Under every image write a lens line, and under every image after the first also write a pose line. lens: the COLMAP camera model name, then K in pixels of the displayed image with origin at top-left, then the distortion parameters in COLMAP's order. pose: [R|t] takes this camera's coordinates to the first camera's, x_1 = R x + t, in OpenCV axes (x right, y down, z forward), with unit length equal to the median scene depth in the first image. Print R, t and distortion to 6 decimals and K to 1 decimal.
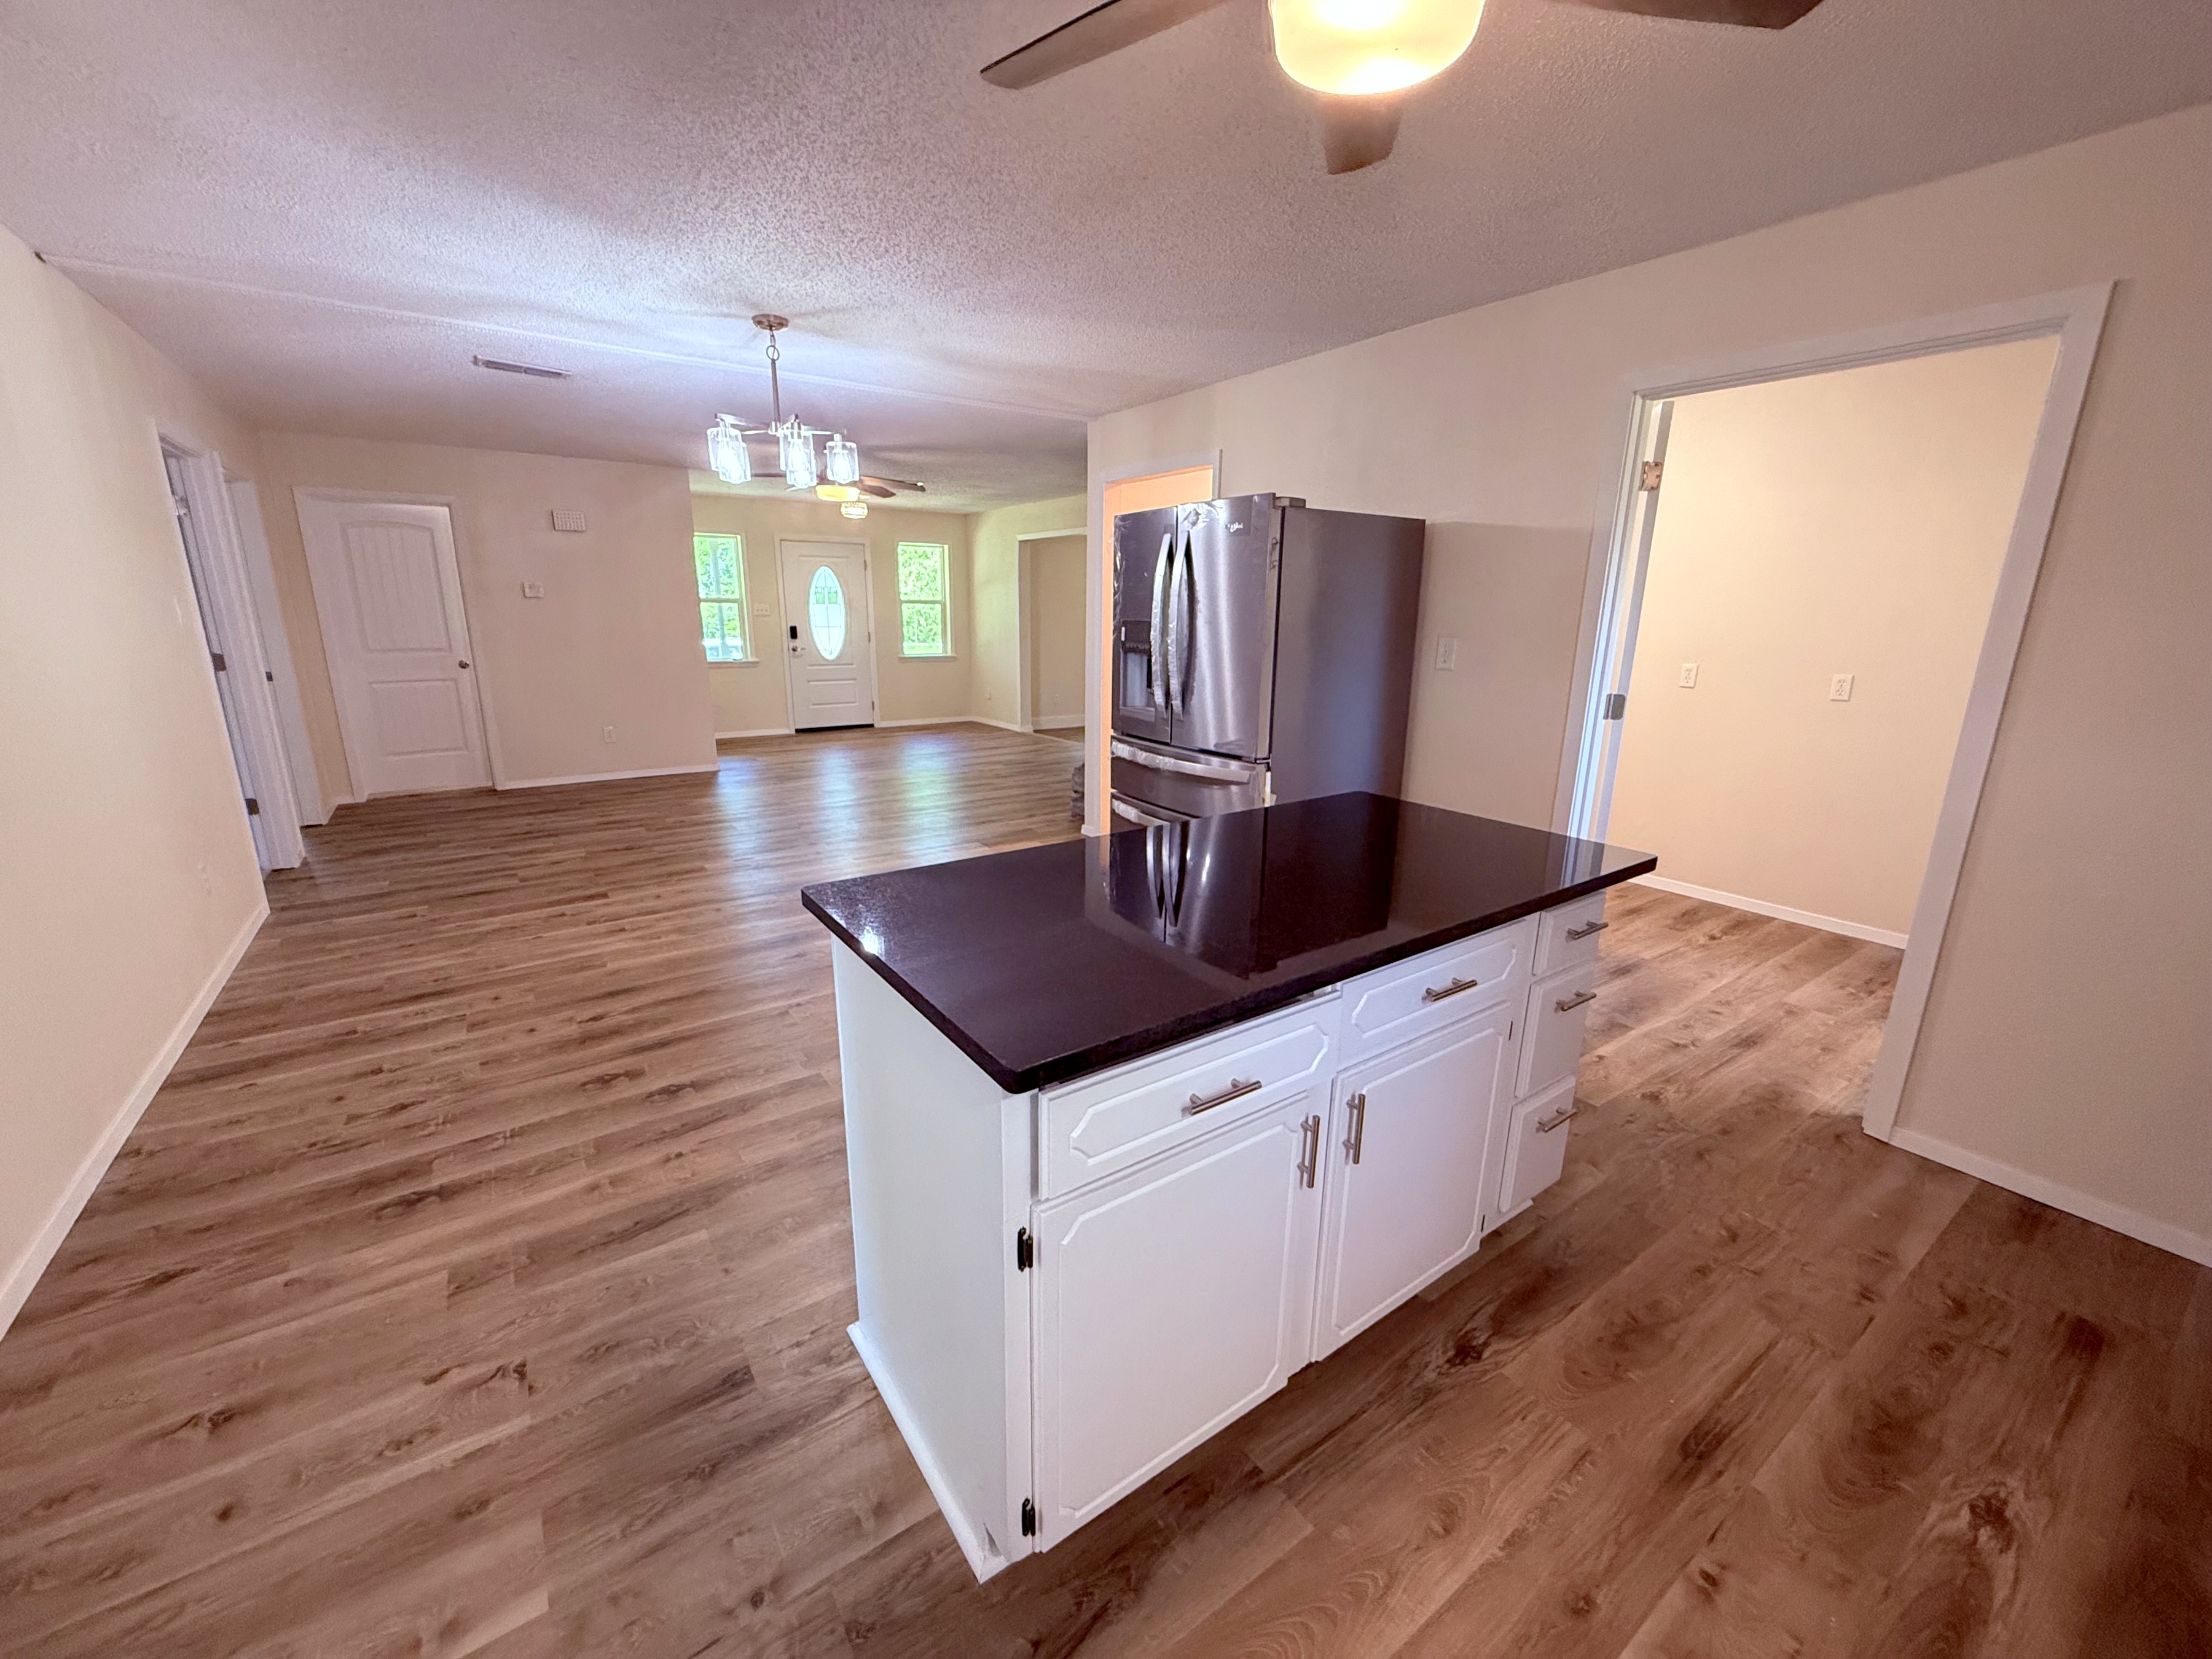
lens RADIAL K [[877.9, 0, 1098.9], [0, 877.9, 828.1], [0, 0, 1]] dist [-0.000105, 0.000133]
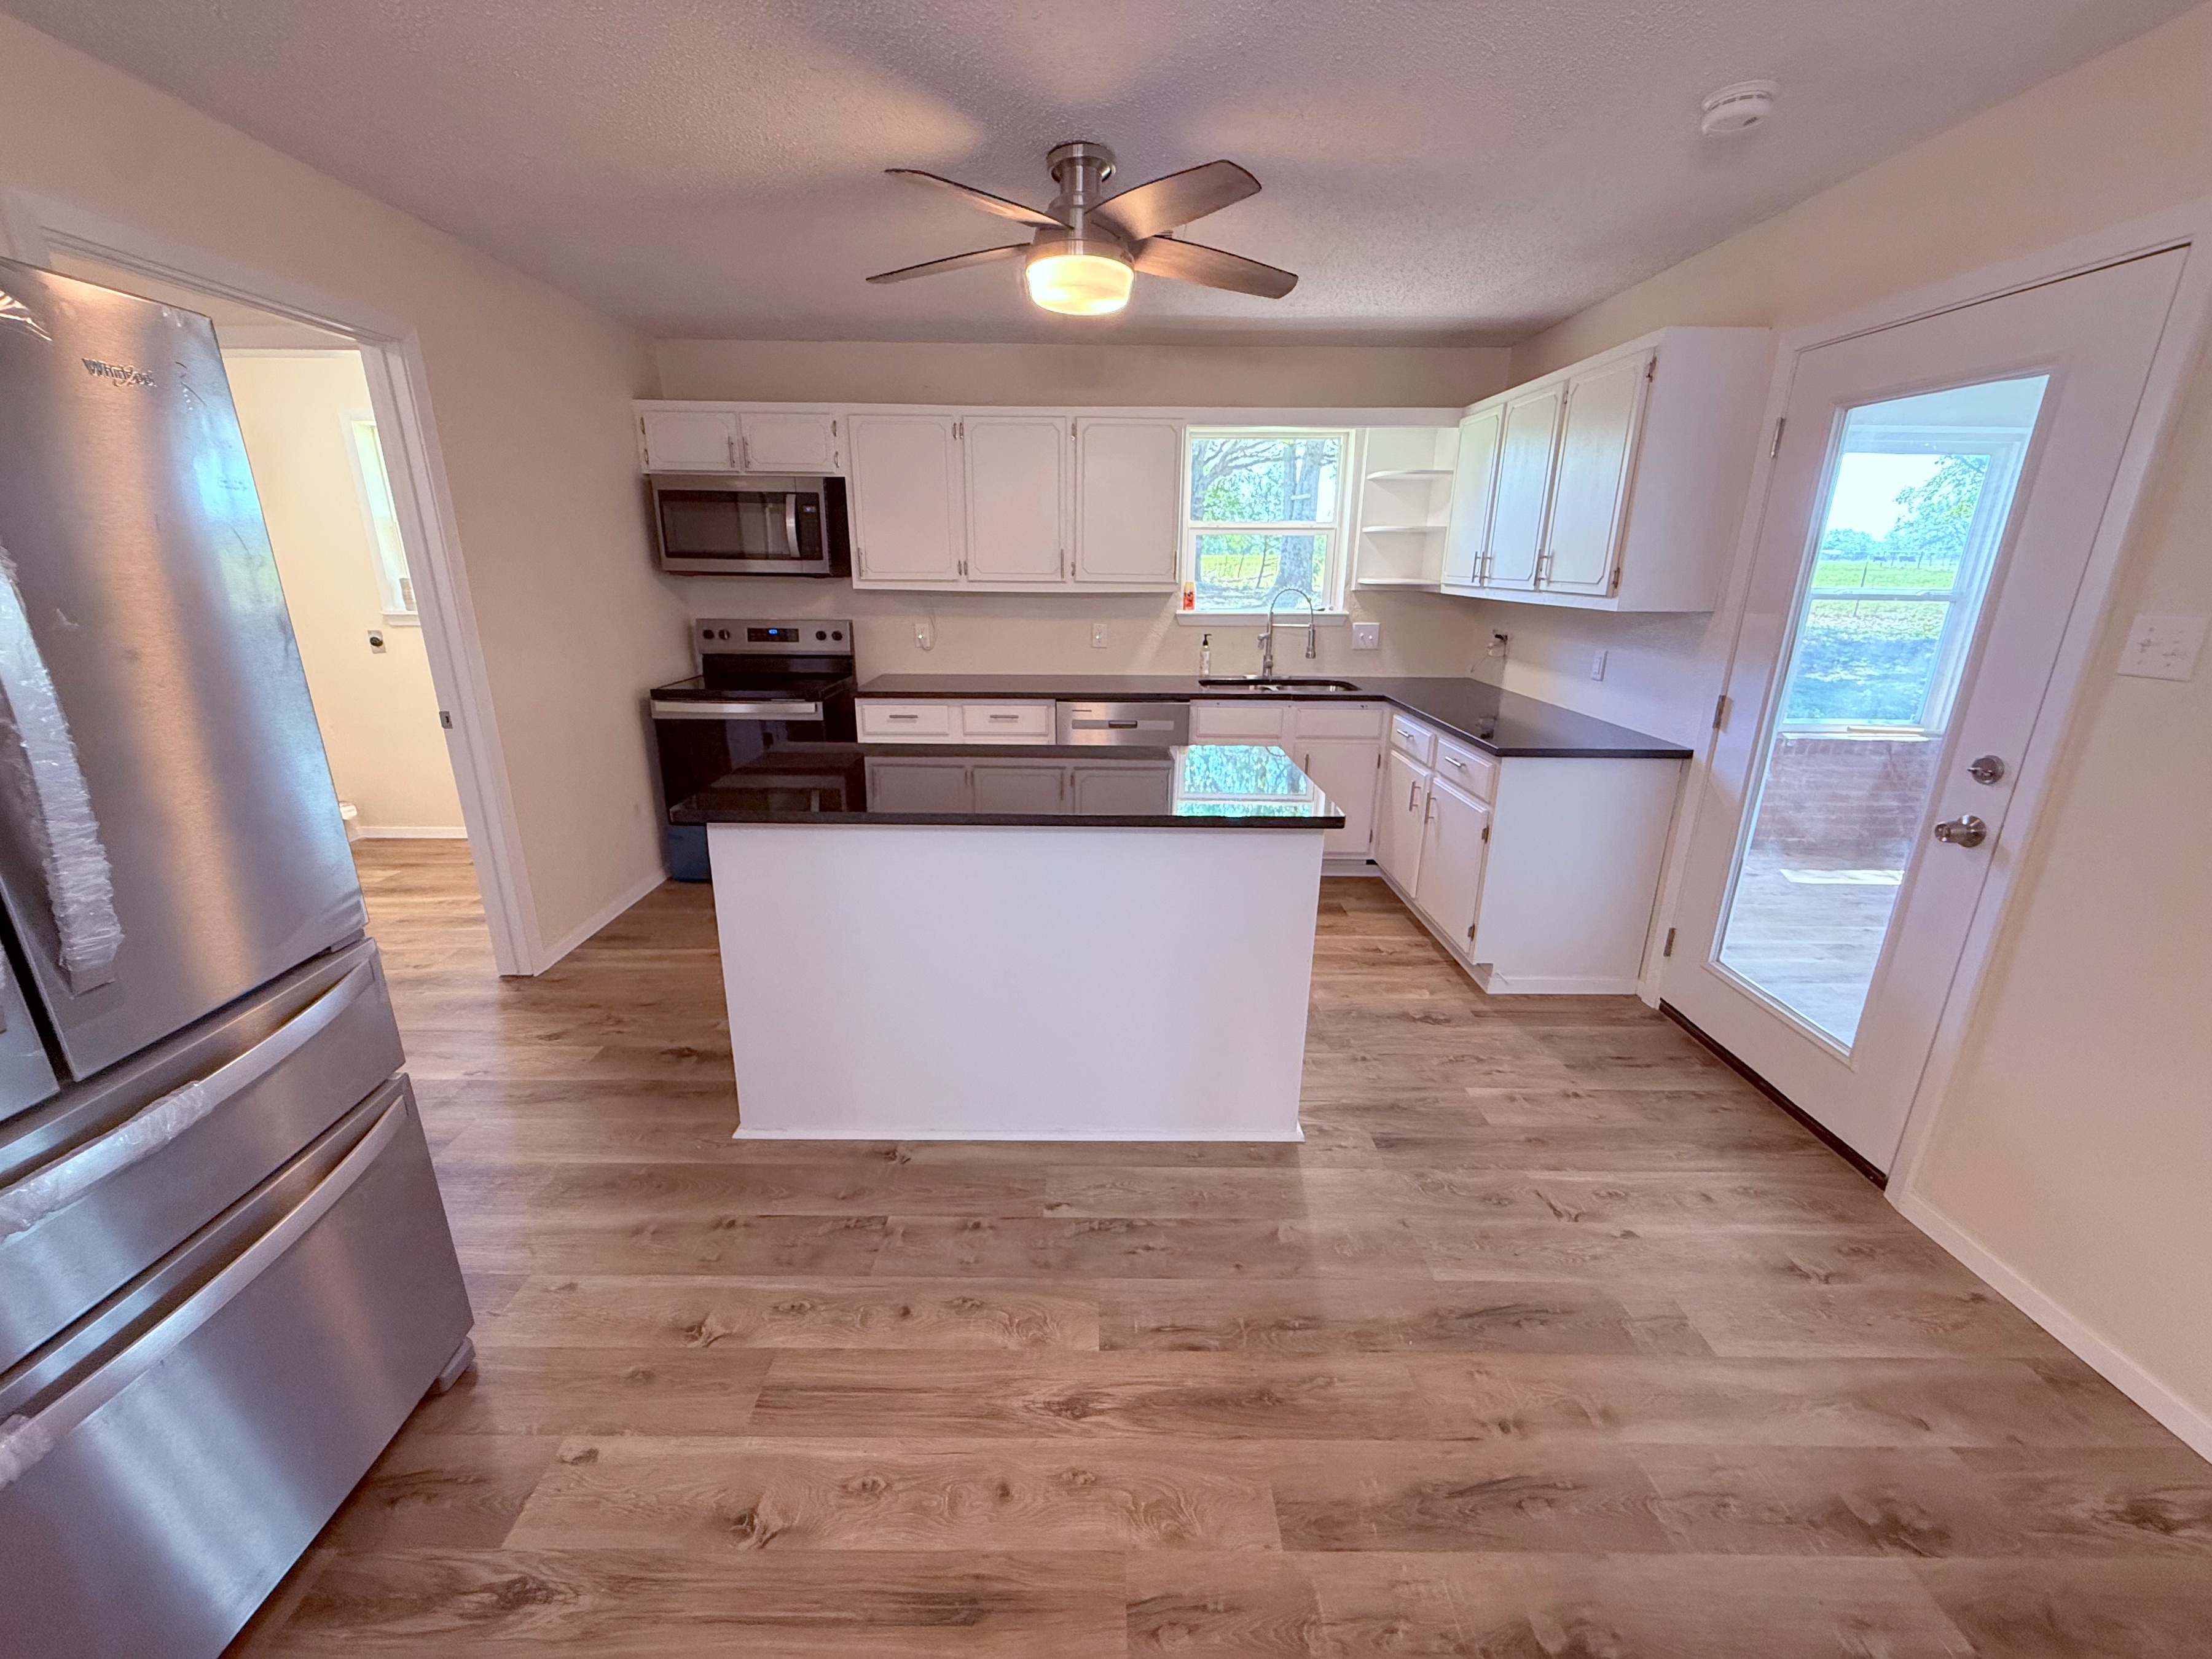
lens RADIAL K [[877.9, 0, 1098.9], [0, 877.9, 828.1], [0, 0, 1]] dist [-0.000105, 0.000133]
pose [[-0.824610, -0.184279, 0.534846, -0.523745], [0.122358, 0.864974, 0.486670, -0.418543], [-0.552311, 0.466755, -0.690718, 1.500729]]
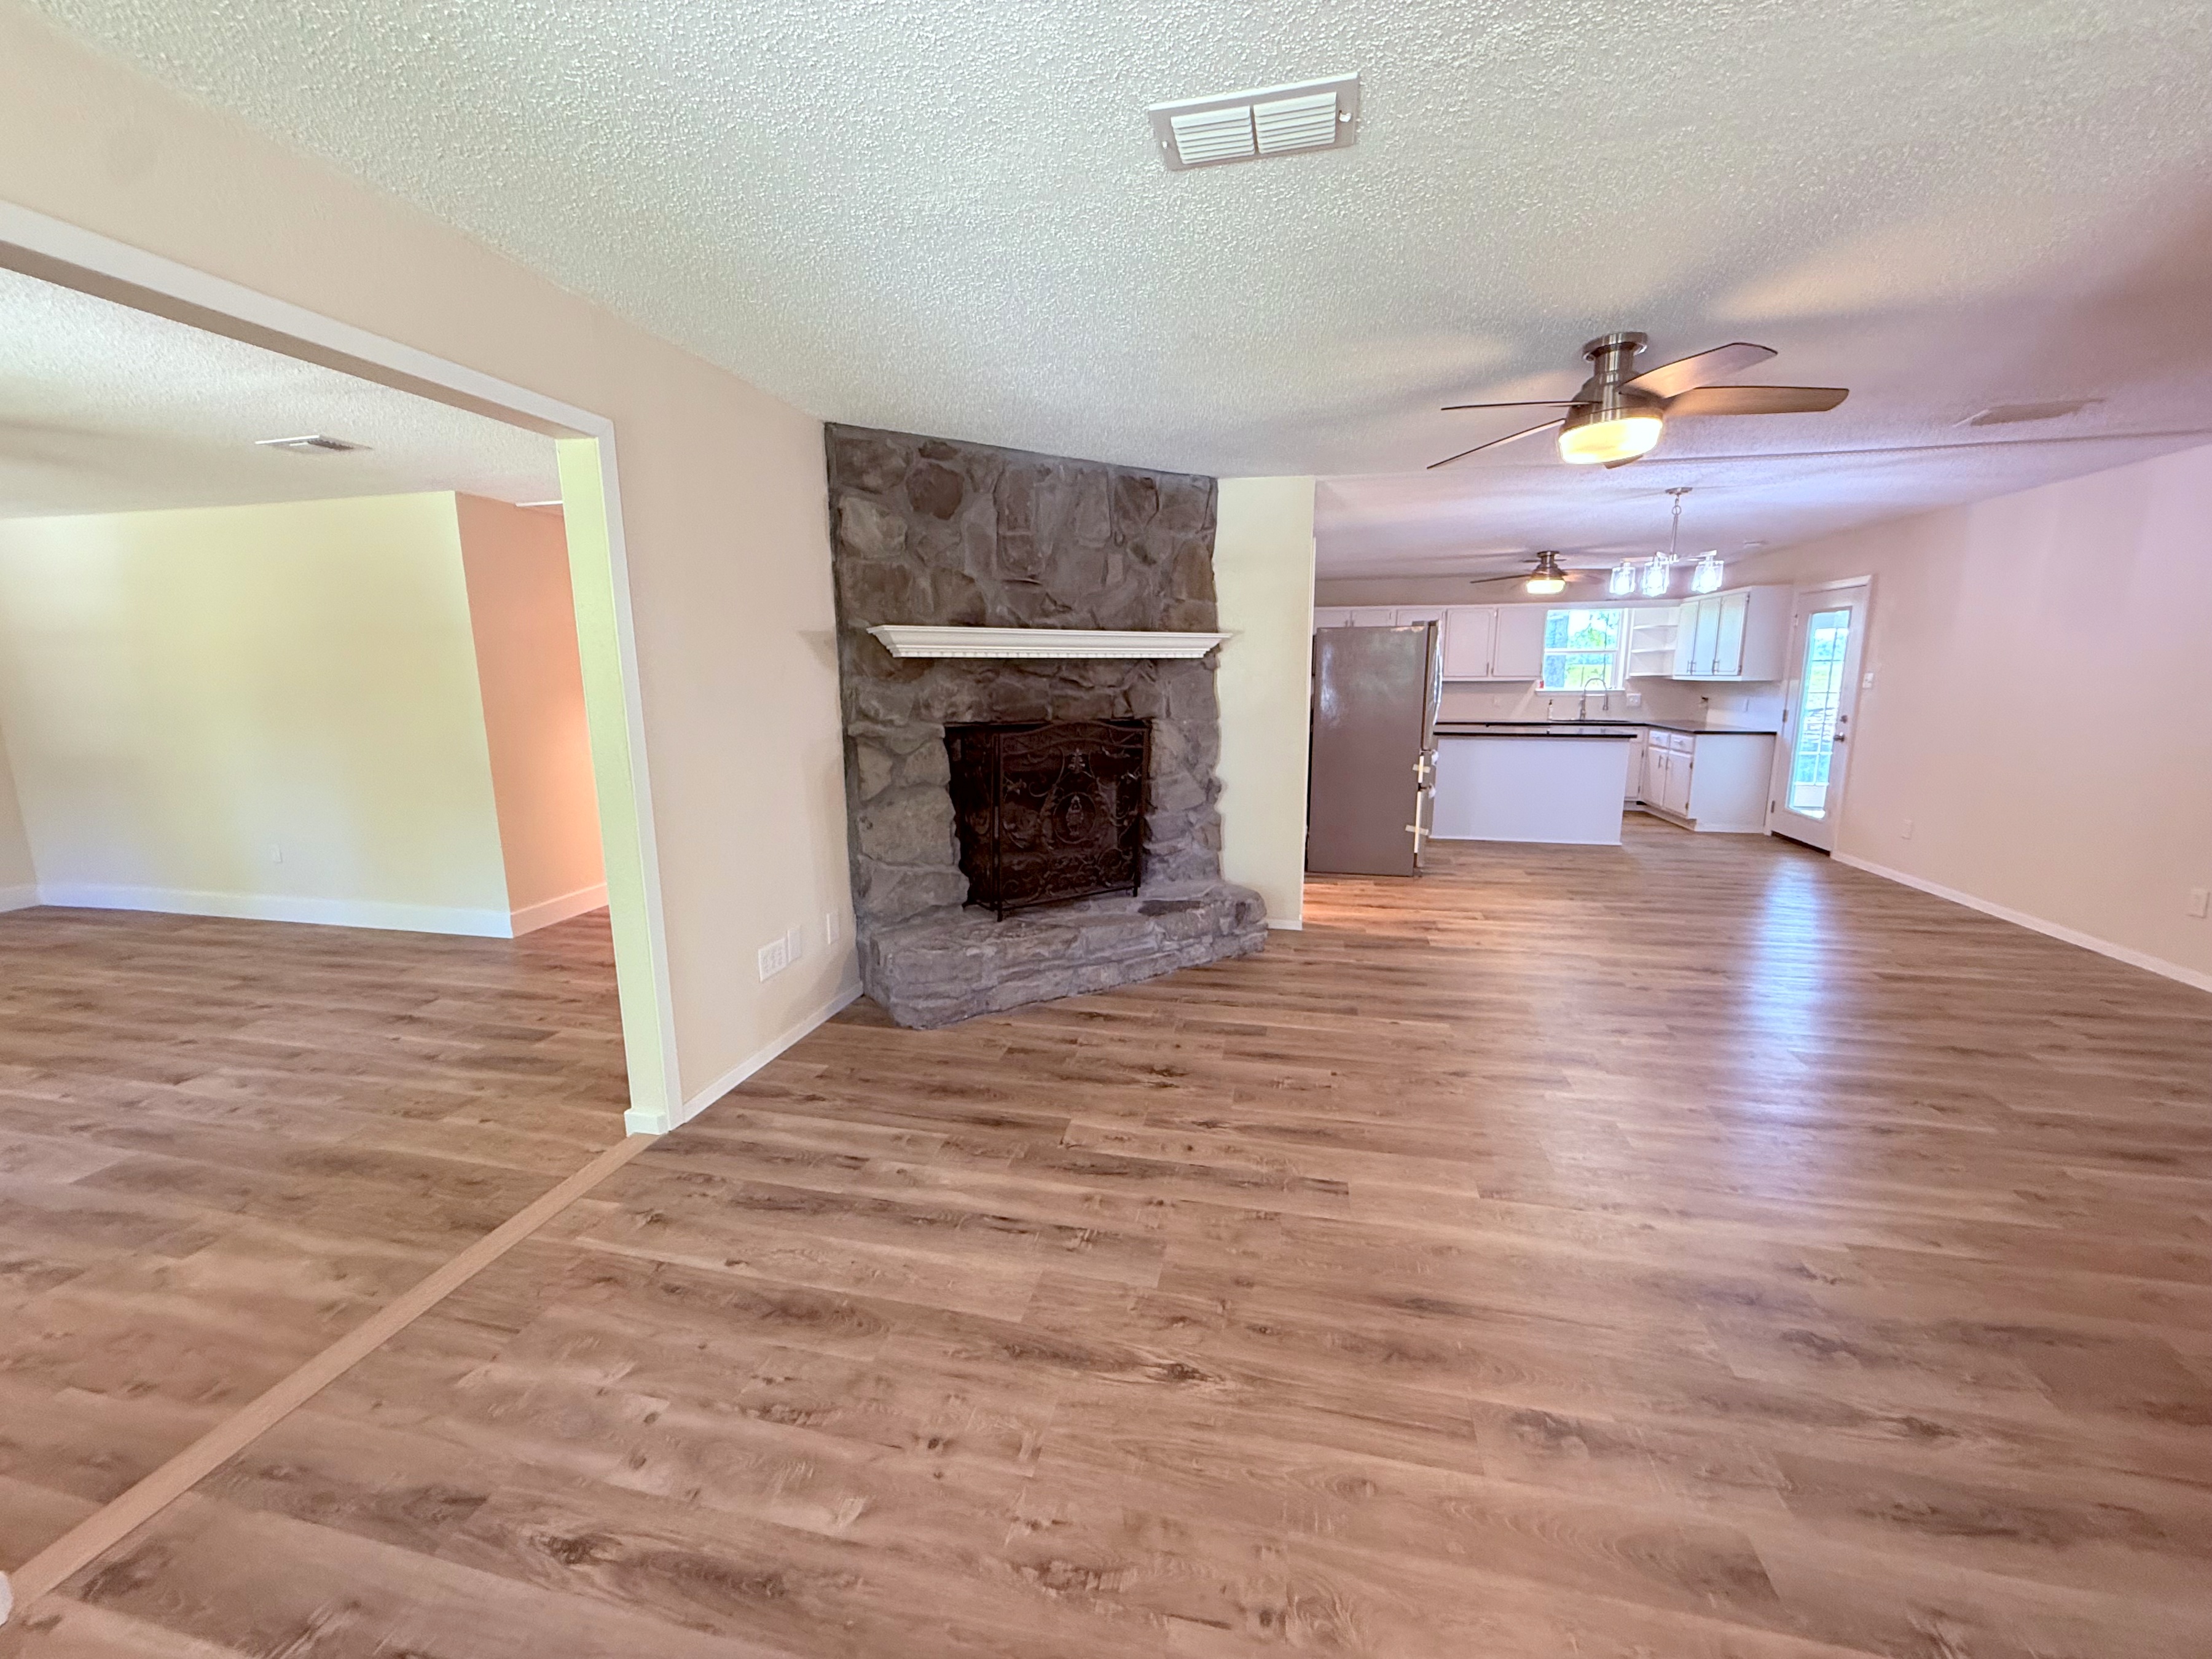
lens RADIAL K [[877.9, 0, 1098.9], [0, 877.9, 828.1], [0, 0, 1]] dist [-0.000105, 0.000133]
pose [[-0.673719, -0.137148, 0.726149, -1.297451], [0.180292, 0.922430, 0.341494, -1.092580], [-0.716657, 0.360990, -0.596732, 4.186212]]
